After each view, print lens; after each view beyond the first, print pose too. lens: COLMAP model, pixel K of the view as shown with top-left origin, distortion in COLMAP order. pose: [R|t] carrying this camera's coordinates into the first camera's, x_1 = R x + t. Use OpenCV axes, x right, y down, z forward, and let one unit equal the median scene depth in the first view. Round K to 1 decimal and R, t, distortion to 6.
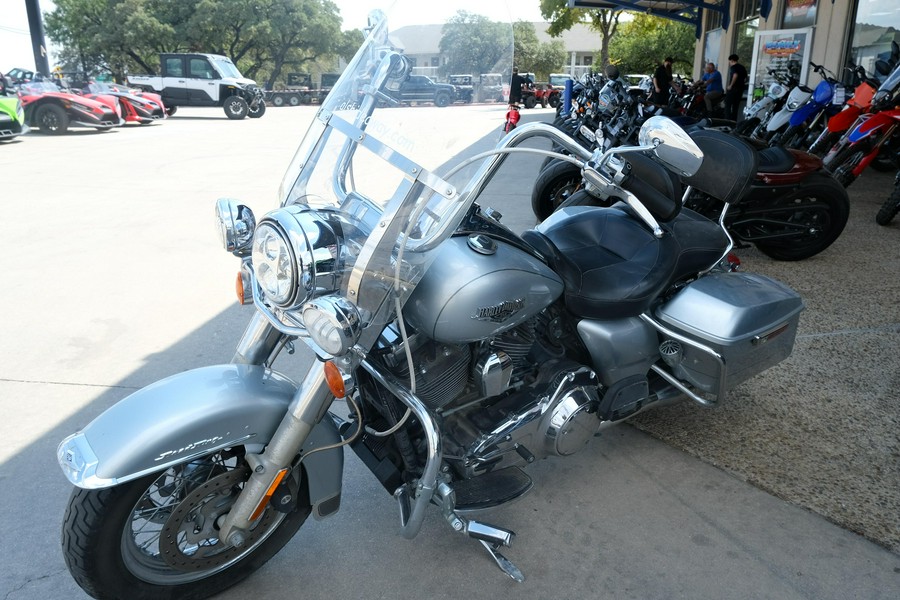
lens RADIAL K [[719.6, 0, 456.1], [0, 719.6, 299.5], [0, 0, 1]] dist [-0.015499, 0.027426]
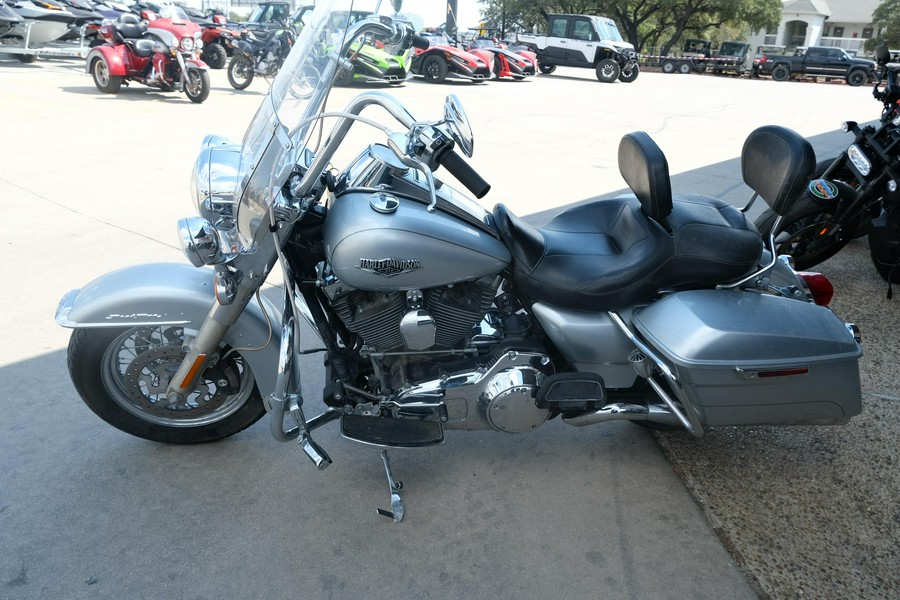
lens RADIAL K [[719.6, 0, 456.8], [0, 719.6, 302.9], [0, 0, 1]] dist [-0.015499, 0.027426]
pose [[0.859065, 0.217275, -0.463464, 0.536841], [-0.194186, 0.976091, 0.097660, -0.045664], [0.473603, 0.006102, 0.880717, 0.082208]]
